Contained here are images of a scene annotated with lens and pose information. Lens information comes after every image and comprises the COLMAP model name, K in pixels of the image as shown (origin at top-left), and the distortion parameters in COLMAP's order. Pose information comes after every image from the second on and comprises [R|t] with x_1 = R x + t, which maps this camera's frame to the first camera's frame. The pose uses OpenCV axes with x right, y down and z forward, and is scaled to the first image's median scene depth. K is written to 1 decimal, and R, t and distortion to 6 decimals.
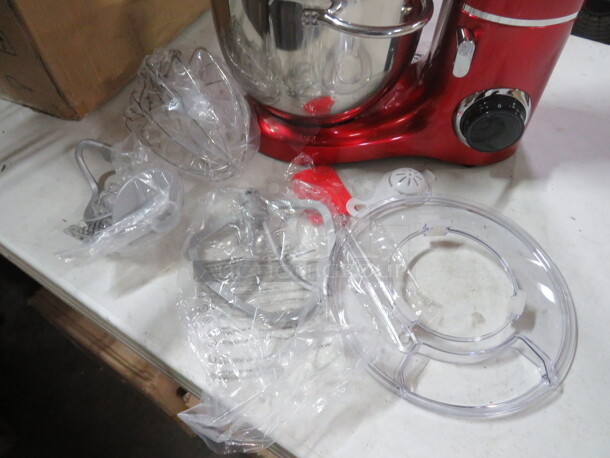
lens RADIAL K [[432.0, 0, 306.1], [0, 432.0, 233.3], [0, 0, 1]] dist [-0.024801, -0.000369]
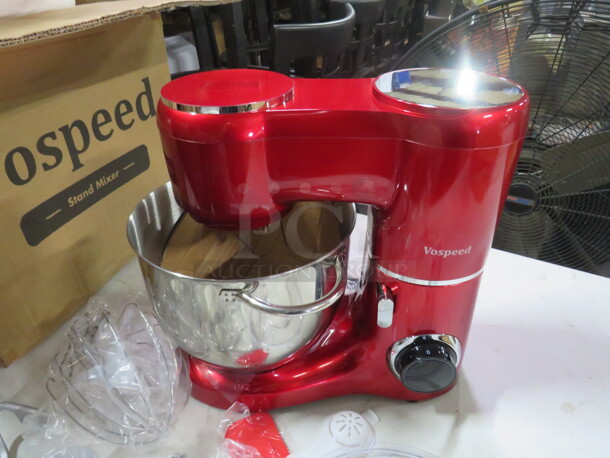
lens RADIAL K [[432.0, 0, 301.5], [0, 432.0, 240.3], [0, 0, 1]] dist [-0.024801, -0.000369]
pose [[0.997135, -0.040108, 0.064140, 0.094022], [0.060101, 0.934926, -0.349715, -0.193338], [-0.045939, 0.352568, 0.934658, -0.018573]]
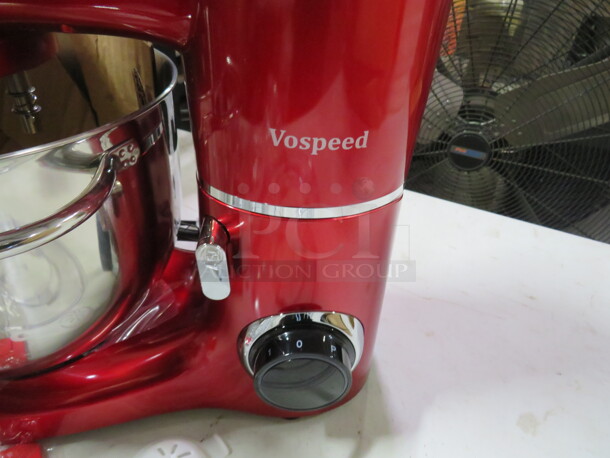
lens RADIAL K [[432.0, 0, 303.8], [0, 432.0, 234.3], [0, 0, 1]] dist [-0.024801, -0.000369]
pose [[0.985495, -0.026807, 0.167571, 0.342295], [0.076514, 0.951572, -0.297752, -0.247497], [-0.151474, 0.306255, 0.939821, 0.403610]]
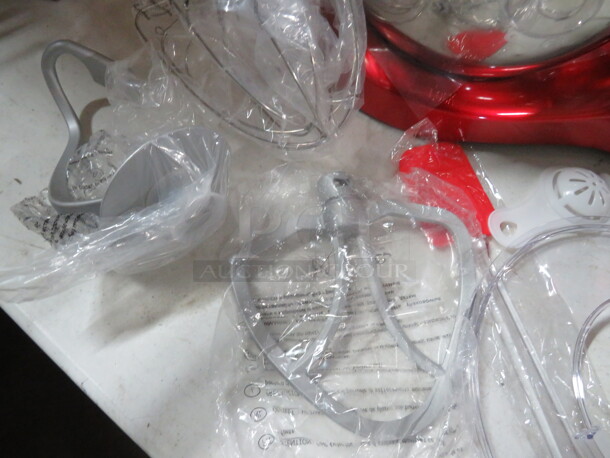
lens RADIAL K [[432.0, 0, 304.2], [0, 432.0, 231.2], [0, 0, 1]] dist [-0.024801, -0.000369]
pose [[0.989239, 0.140229, 0.041748, -0.193803], [-0.145479, 0.973120, 0.178532, -0.124794], [-0.015591, -0.182684, 0.983048, 0.411610]]
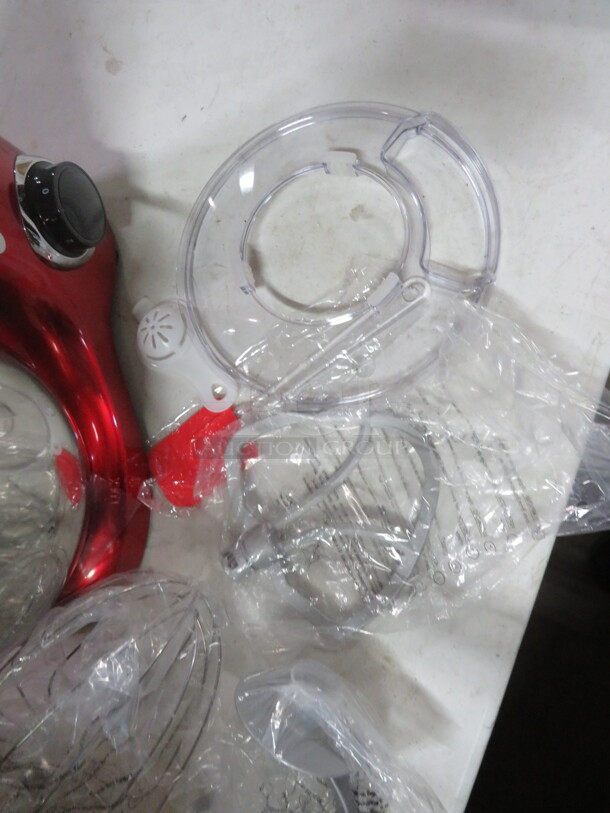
lens RADIAL K [[575.8, 0, 302.2], [0, 575.8, 405.3], [0, 0, 1]] dist [-0.024801, -0.000369]
pose [[-0.202654, -0.956740, 0.208758, -0.107879], [0.926615, -0.118403, 0.356882, -0.264416], [-0.316726, 0.265762, 0.910525, 0.164544]]
